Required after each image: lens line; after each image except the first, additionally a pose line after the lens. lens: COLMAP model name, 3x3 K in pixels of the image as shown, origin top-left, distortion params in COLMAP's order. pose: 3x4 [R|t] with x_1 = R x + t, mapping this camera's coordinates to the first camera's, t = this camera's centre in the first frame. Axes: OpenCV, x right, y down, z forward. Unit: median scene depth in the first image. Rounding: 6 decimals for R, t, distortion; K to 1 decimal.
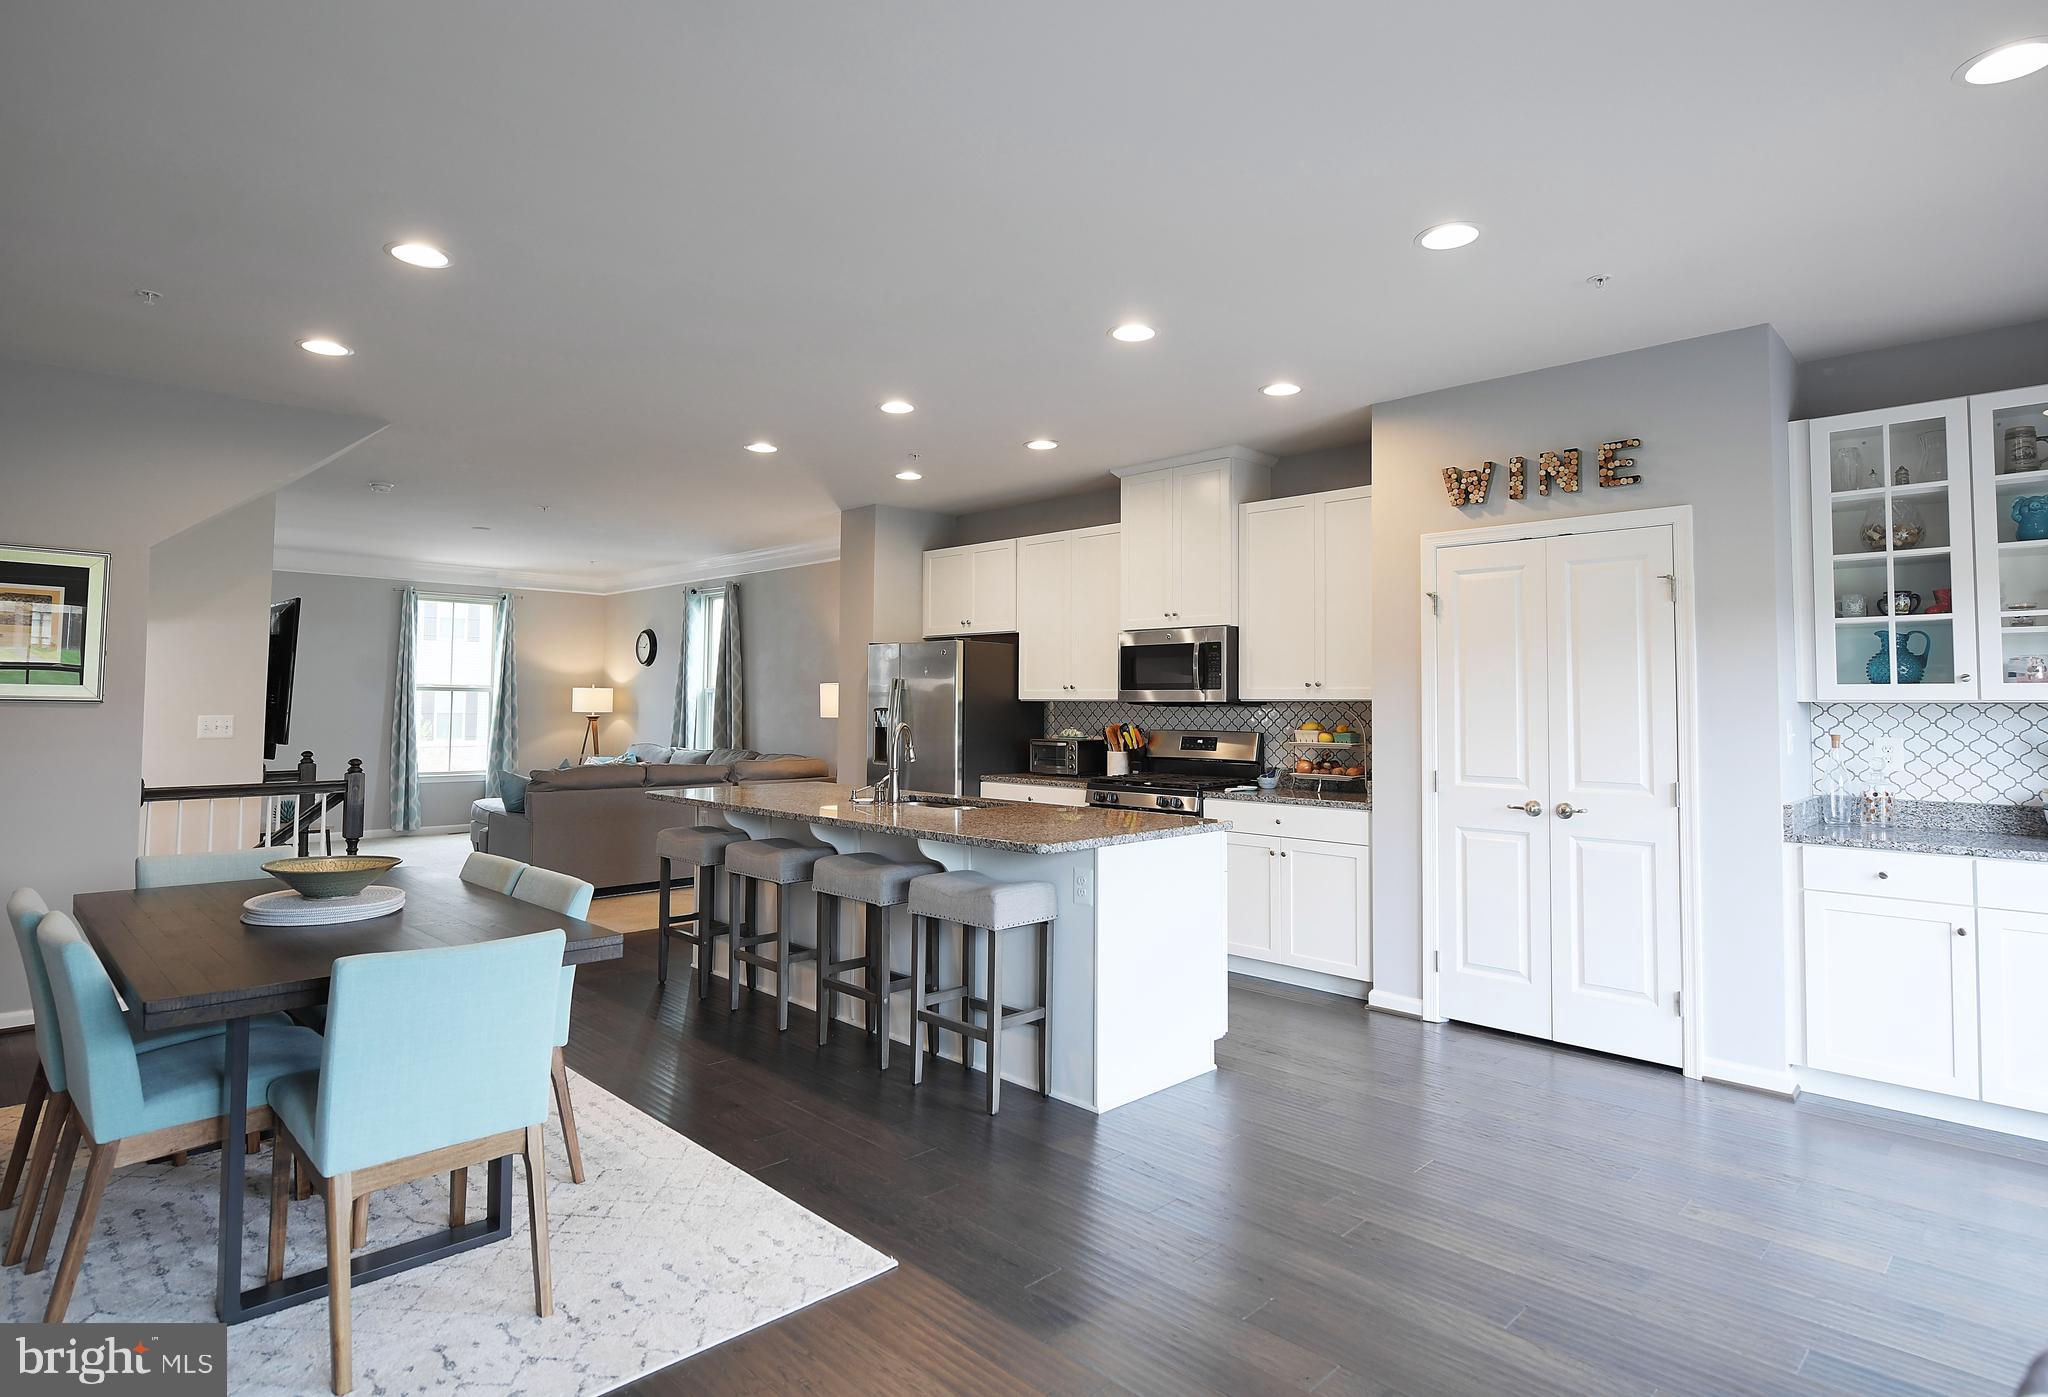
lens RADIAL K [[1089.5, 0, 994.7], [0, 1089.5, 655.1], [0, 0, 1]] dist [-0.002450, -0.000465]
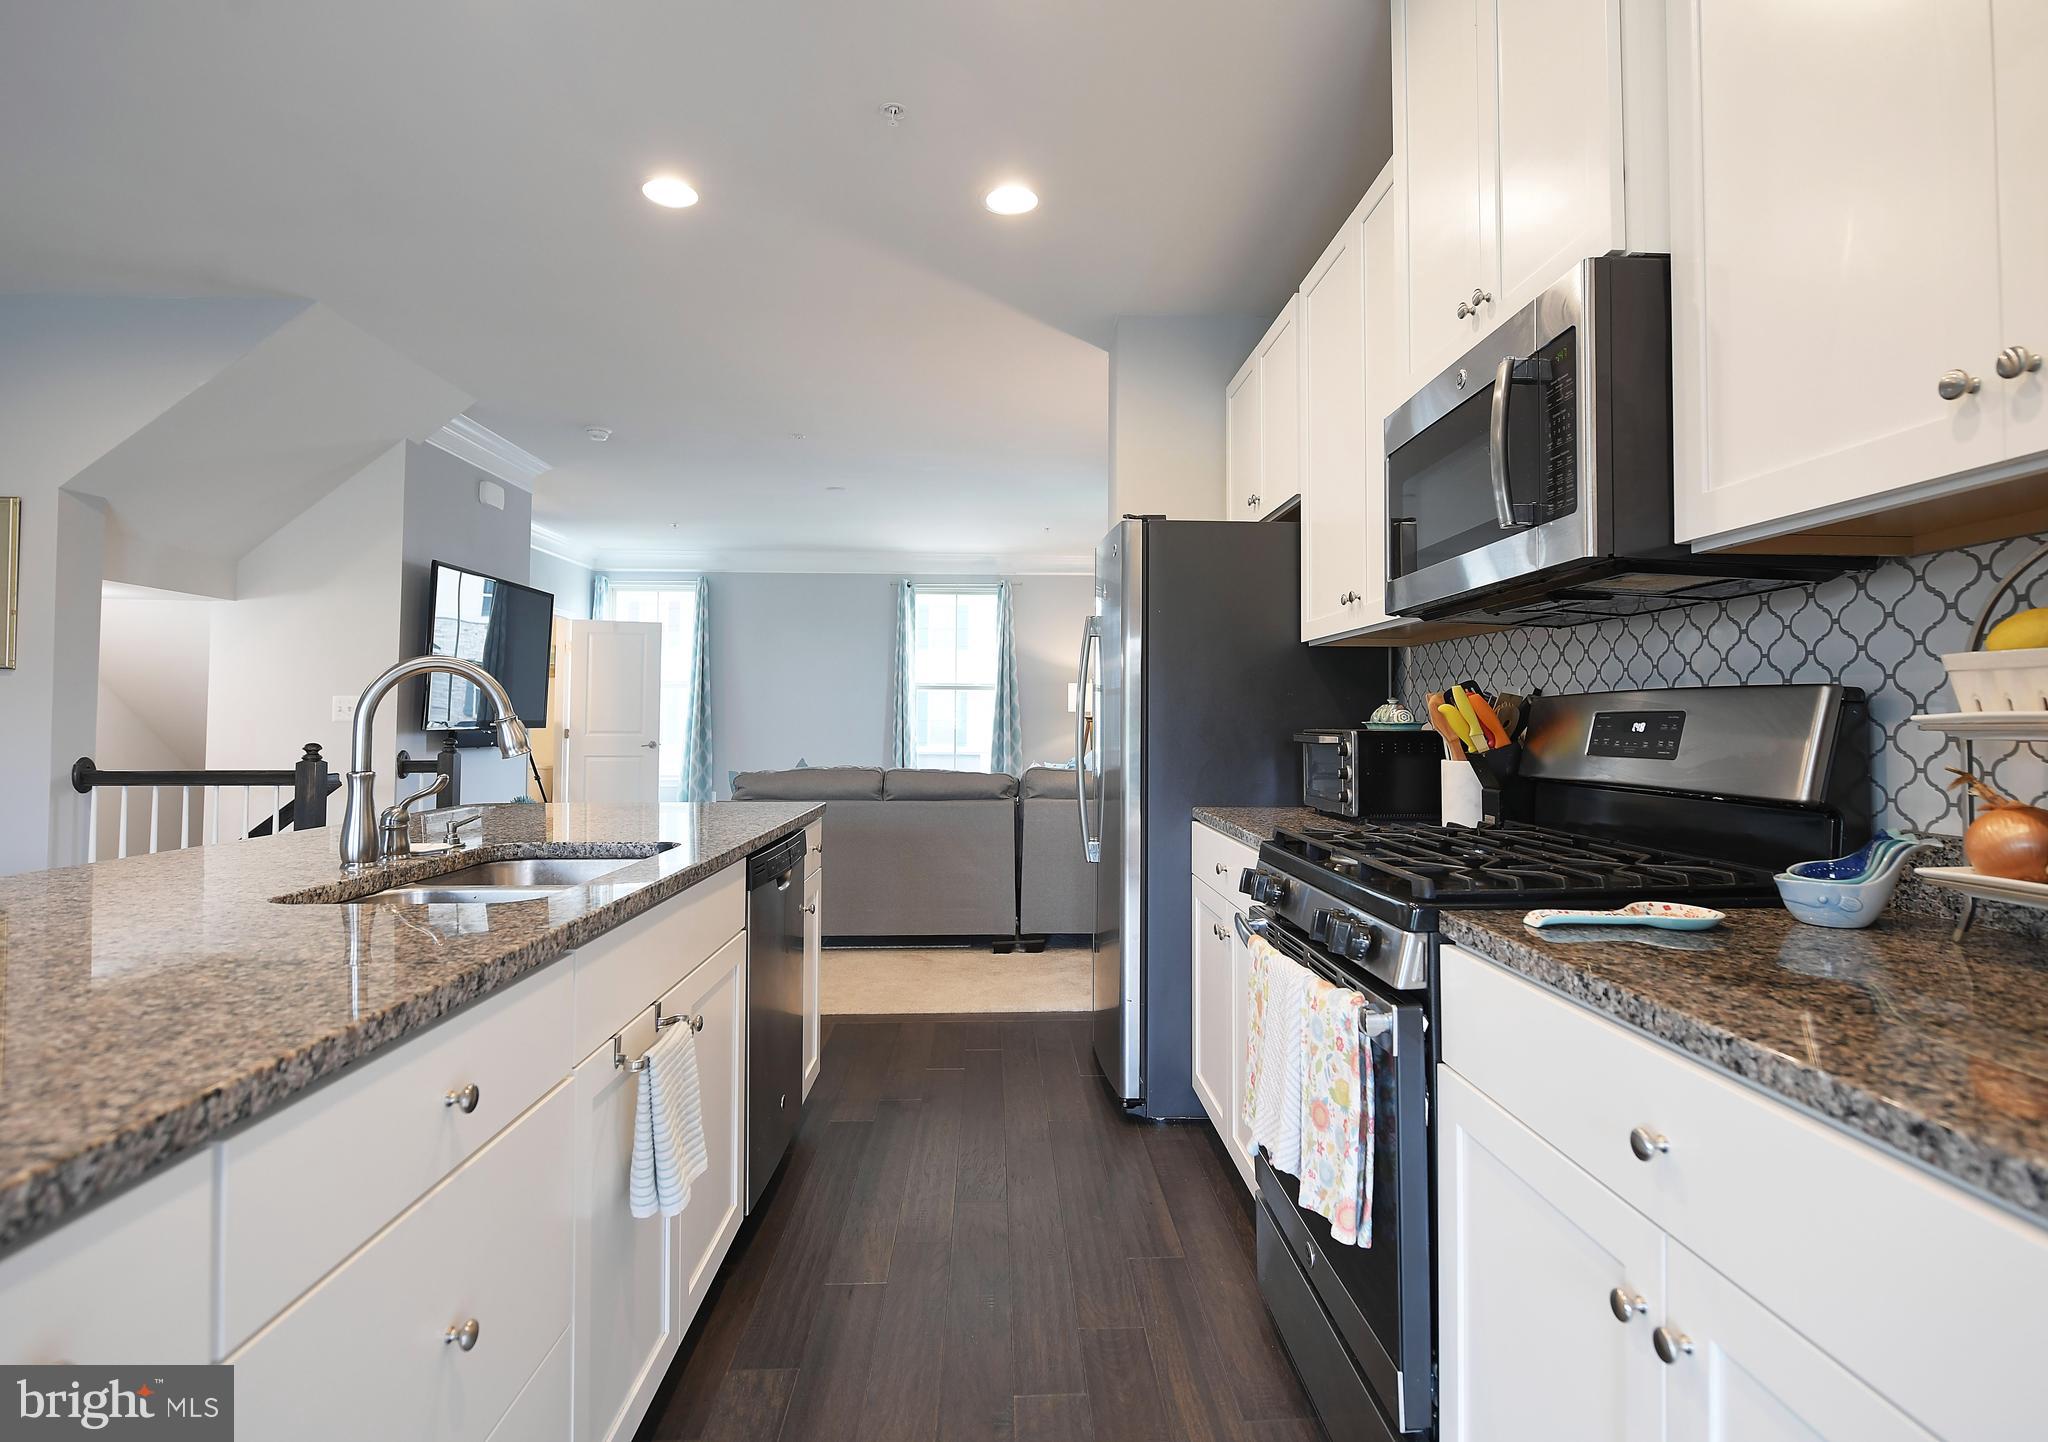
lens RADIAL K [[1044.5, 0, 1036.0], [0, 1044.5, 685.9], [0, 0, 1]] dist [-0.007480, -0.001251]
pose [[0.750495, -0.026450, -0.660347, 0.256098], [0.031364, 0.999498, -0.004389, 0.065119], [0.660132, -0.017417, 0.750948, 0.691340]]
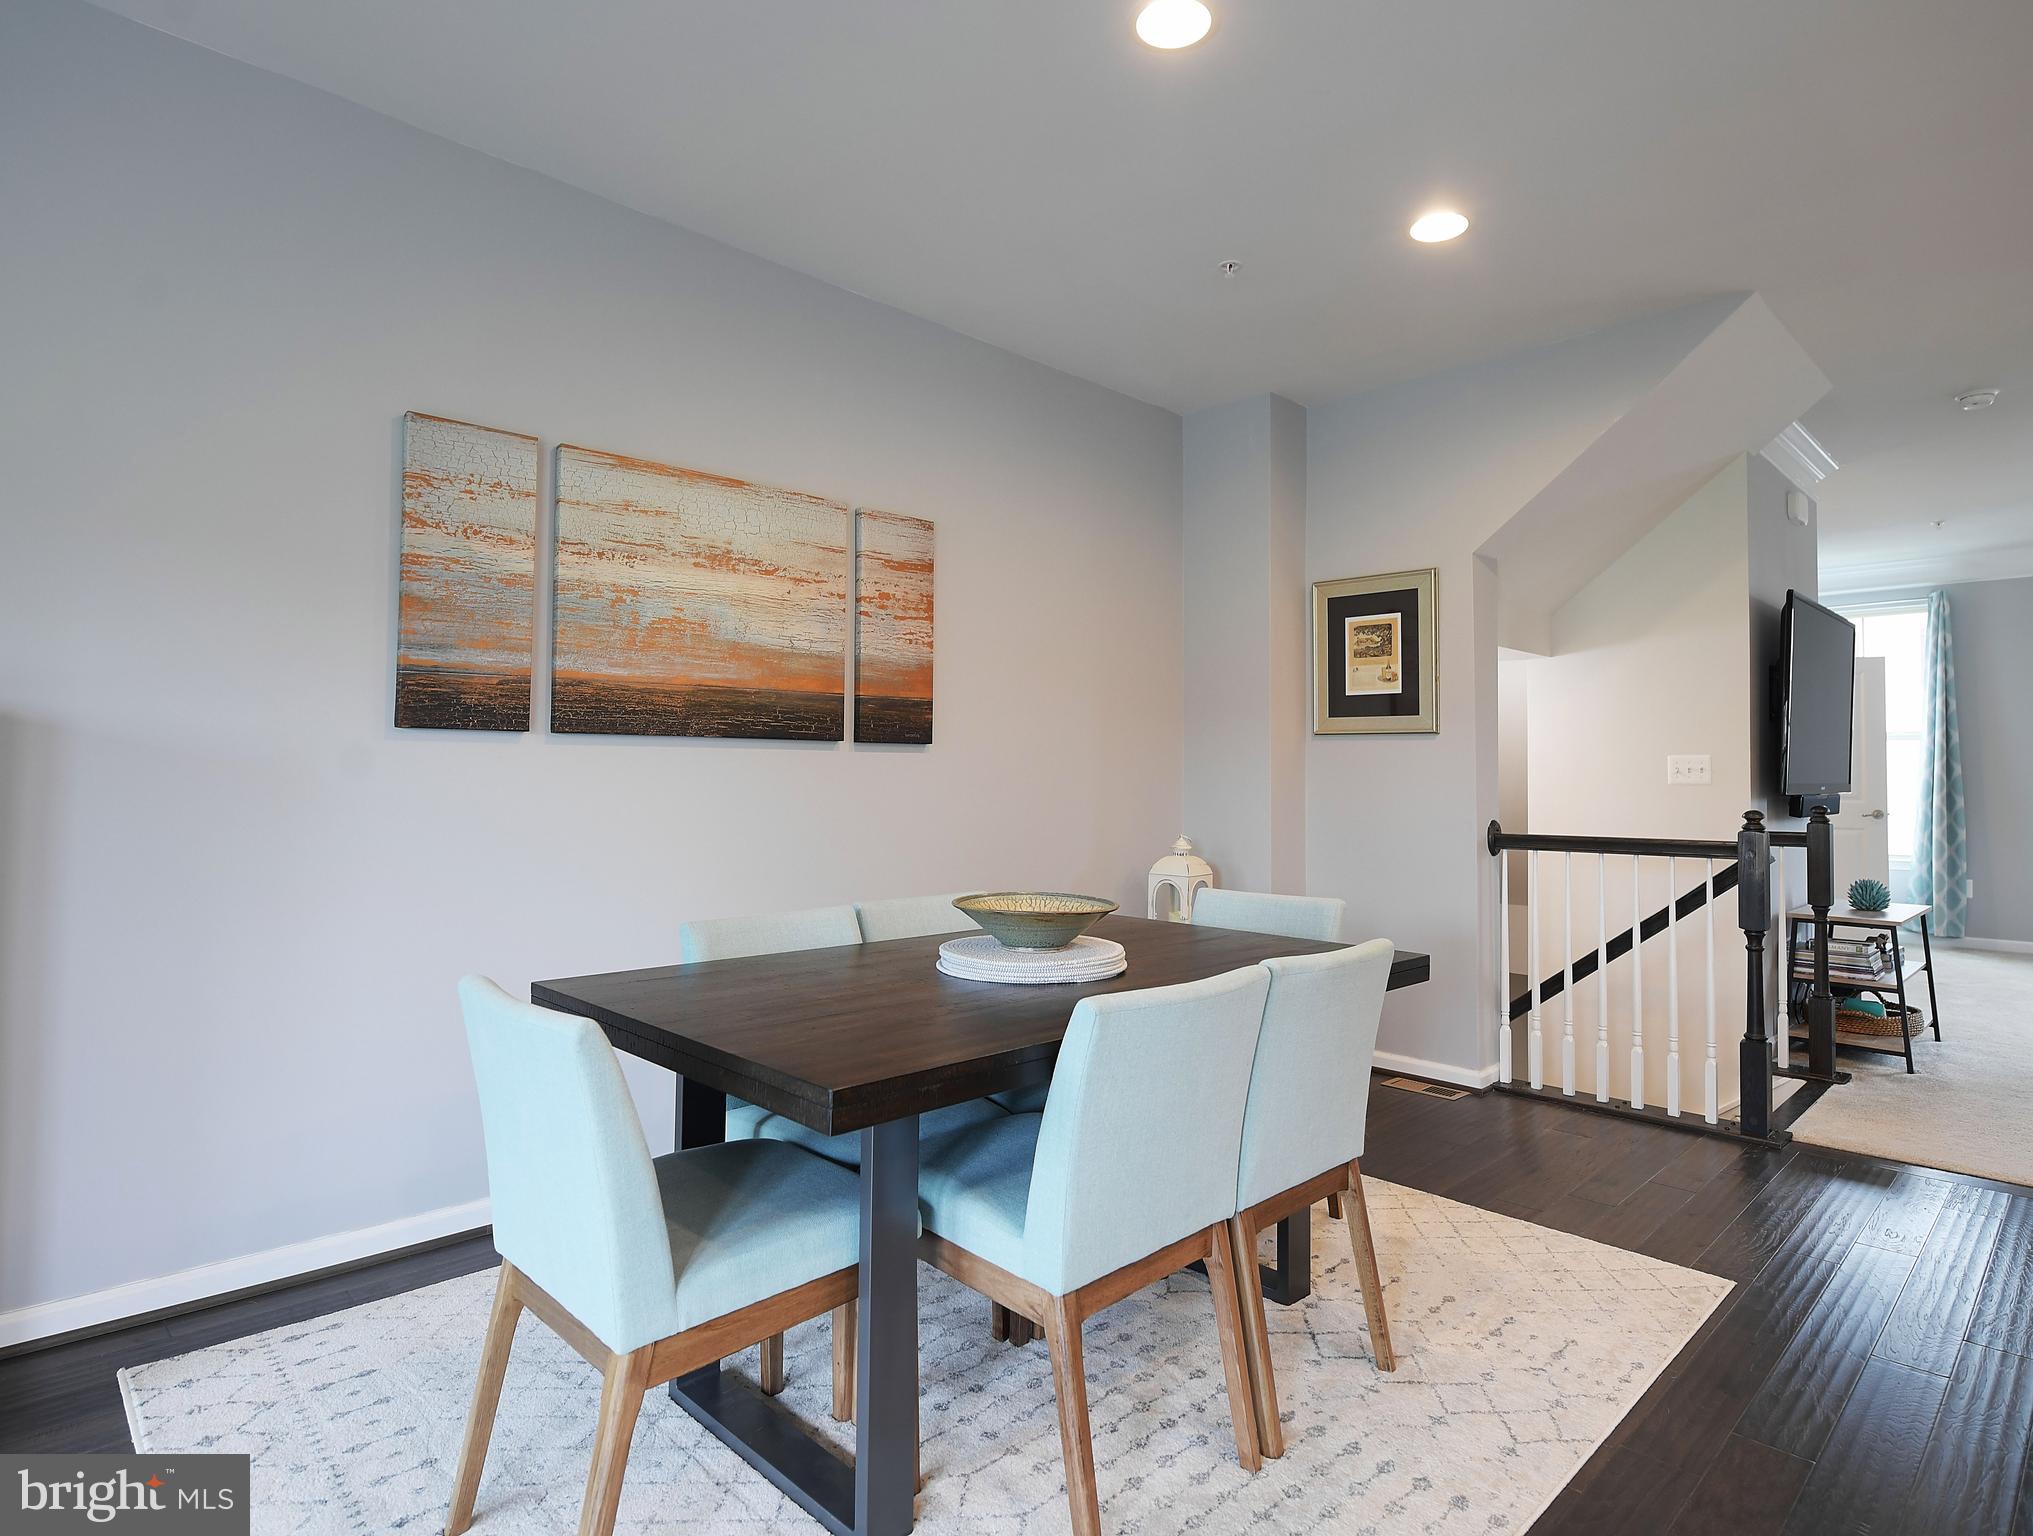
lens RADIAL K [[1118.3, 0, 1023.5], [0, 1118.3, 735.1], [0, 0, 1]] dist [-0.003091, -0.010136]
pose [[0.012556, -0.044674, -0.998923, 0.075852], [0.039616, 0.998239, -0.044146, 0.054377], [0.999136, -0.039019, 0.014304, 0.483350]]
